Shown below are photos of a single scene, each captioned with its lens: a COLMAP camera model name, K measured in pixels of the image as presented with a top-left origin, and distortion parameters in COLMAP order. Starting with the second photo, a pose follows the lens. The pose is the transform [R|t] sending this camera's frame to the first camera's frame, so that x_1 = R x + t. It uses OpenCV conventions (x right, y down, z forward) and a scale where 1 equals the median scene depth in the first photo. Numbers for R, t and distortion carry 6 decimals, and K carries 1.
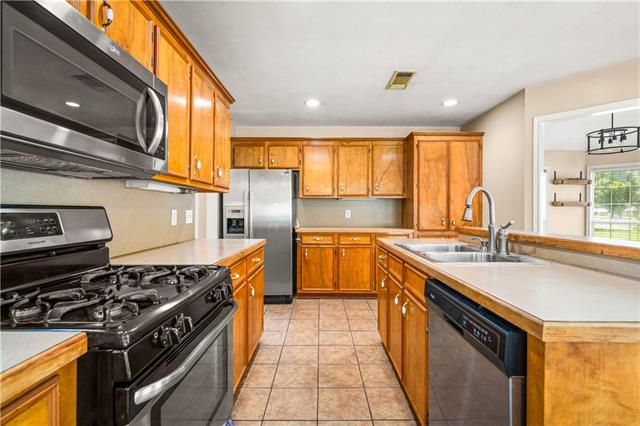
lens RADIAL K [[297.8, 0, 320.0], [0, 297.8, 213.0], [0, 0, 1]] dist [0.000012, 0.000167]
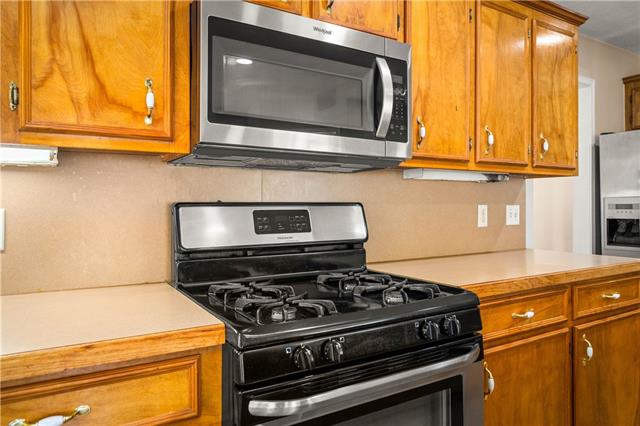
lens RADIAL K [[426.8, 0, 319.8], [0, 426.8, 208.9], [0, 0, 1]] dist [0.003342, 0.000705]
pose [[0.520100, 0.002656, -0.854101, 0.310360], [-0.001557, 0.999996, 0.002162, -0.006166], [0.854104, 0.000205, 0.520102, 0.227148]]
